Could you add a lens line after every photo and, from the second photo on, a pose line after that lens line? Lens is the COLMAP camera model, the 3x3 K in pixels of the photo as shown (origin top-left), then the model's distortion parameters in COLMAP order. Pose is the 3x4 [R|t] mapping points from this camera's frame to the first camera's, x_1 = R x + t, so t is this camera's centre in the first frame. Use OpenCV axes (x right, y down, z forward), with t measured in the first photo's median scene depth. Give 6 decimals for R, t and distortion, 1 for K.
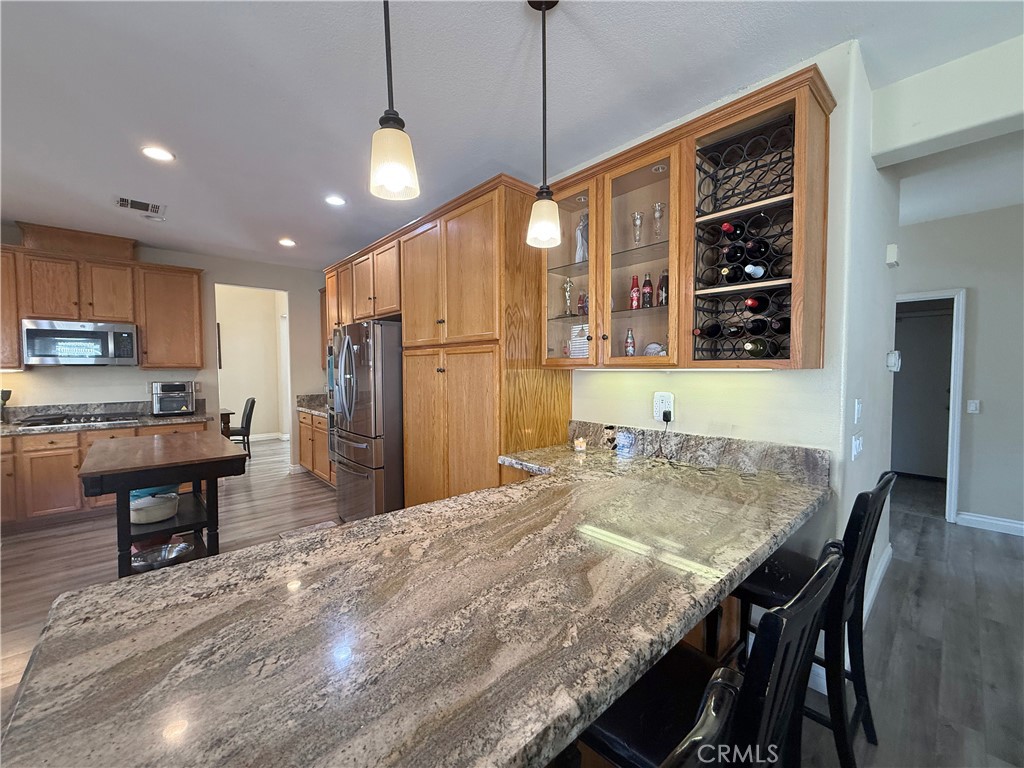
lens RADIAL K [[406.5, 0, 509.6], [0, 406.5, 384.1], [0, 0, 1]] dist [0.001188, 0.000335]
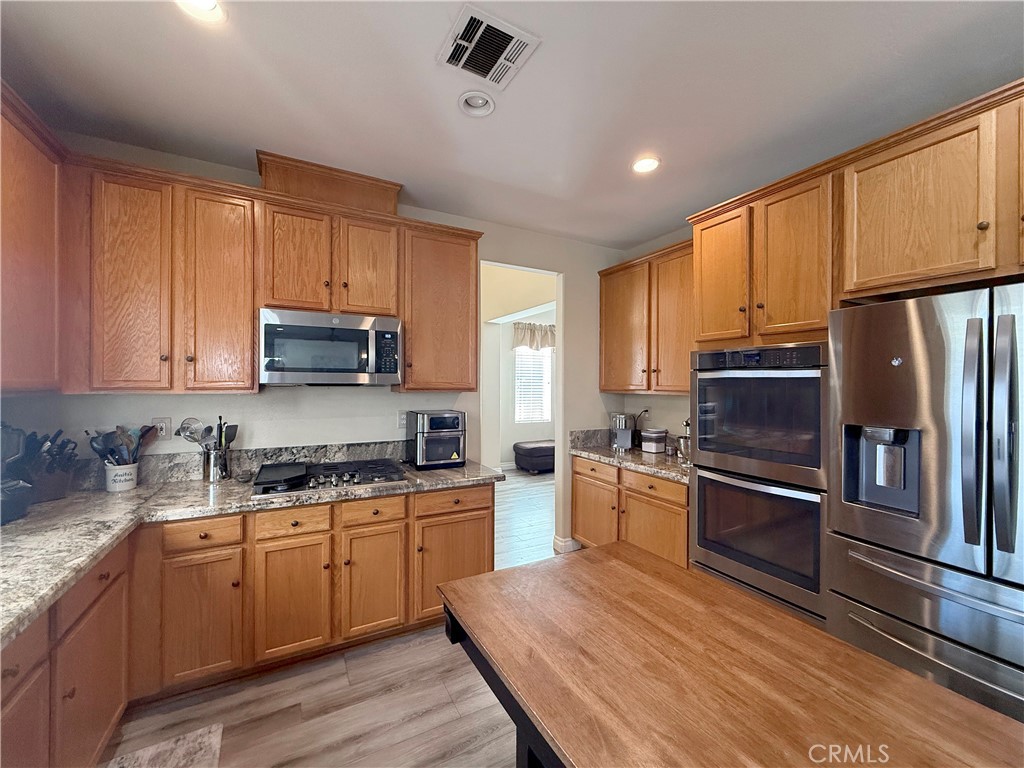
lens RADIAL K [[406.5, 0, 509.6], [0, 406.5, 384.1], [0, 0, 1]] dist [0.001188, 0.000335]
pose [[0.970362, 0.009570, -0.241465, -0.640063], [-0.018961, 0.999150, -0.036601, -0.030520], [0.240910, 0.040095, 0.969719, 0.472739]]
